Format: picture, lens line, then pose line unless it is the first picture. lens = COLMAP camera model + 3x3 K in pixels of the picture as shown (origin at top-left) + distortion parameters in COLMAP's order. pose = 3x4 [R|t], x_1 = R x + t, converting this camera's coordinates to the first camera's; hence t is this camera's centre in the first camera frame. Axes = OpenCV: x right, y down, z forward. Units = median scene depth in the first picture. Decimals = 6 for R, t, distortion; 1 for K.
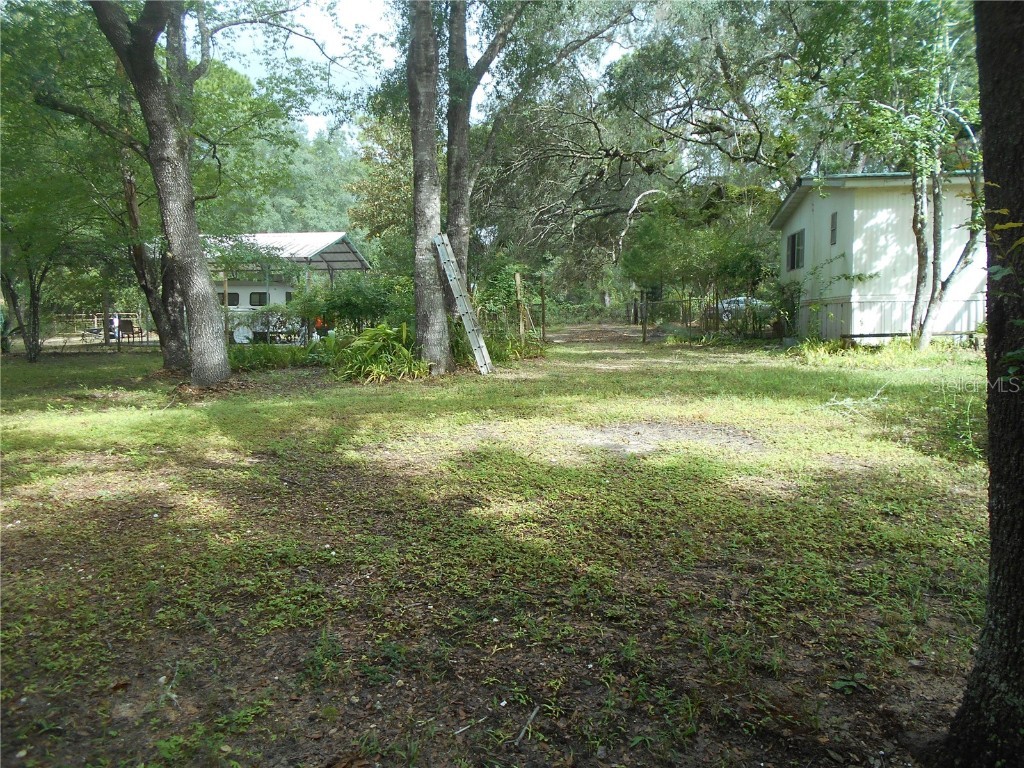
lens RADIAL K [[802.6, 0, 512.0], [0, 802.6, 384.0], [0, 0, 1]] dist [0.032271, 0.003376]
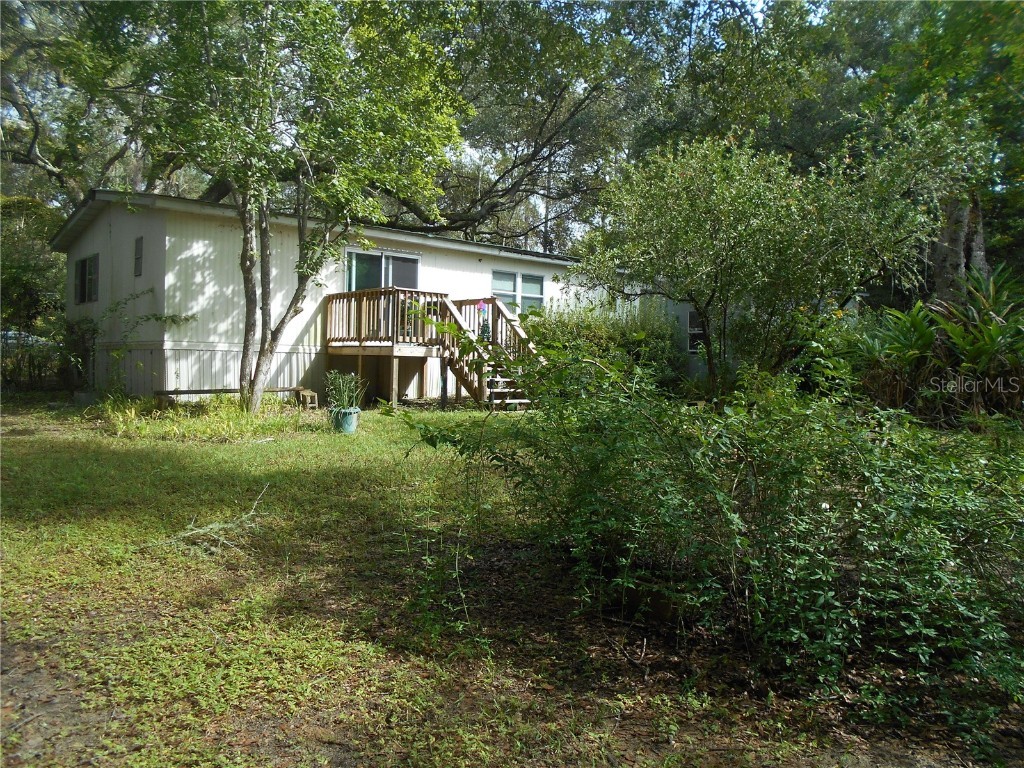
lens RADIAL K [[800.1, 0, 538.4], [0, 800.1, 396.9], [0, 0, 1]] dist [-0.044143, -0.003249]
pose [[0.646278, -0.007646, 0.763064, 0.059048], [0.032347, 0.999326, -0.017383, -0.028339], [-0.762416, 0.035917, 0.646090, 0.209115]]
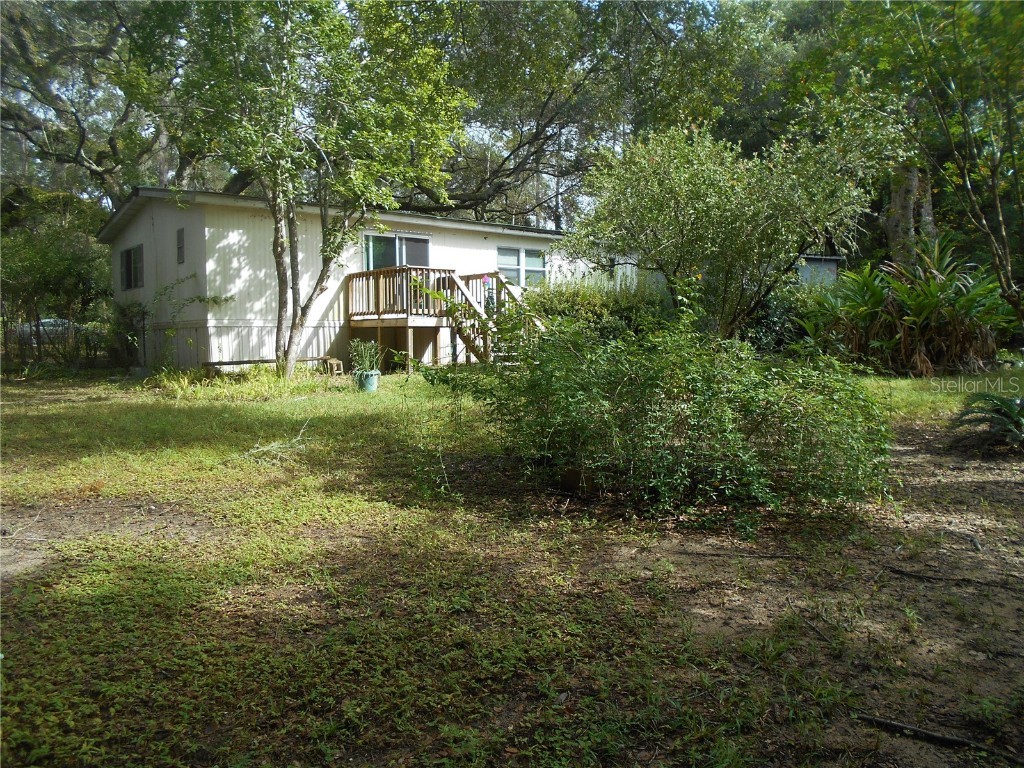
lens RADIAL K [[803.5, 0, 547.3], [0, 803.5, 389.6], [0, 0, 1]] dist [-0.067027, 0.037195]
pose [[0.659377, -0.045515, 0.750433, -0.007401], [0.061998, 0.998058, 0.006059, -0.011681], [-0.749252, 0.042531, 0.660918, 0.116191]]
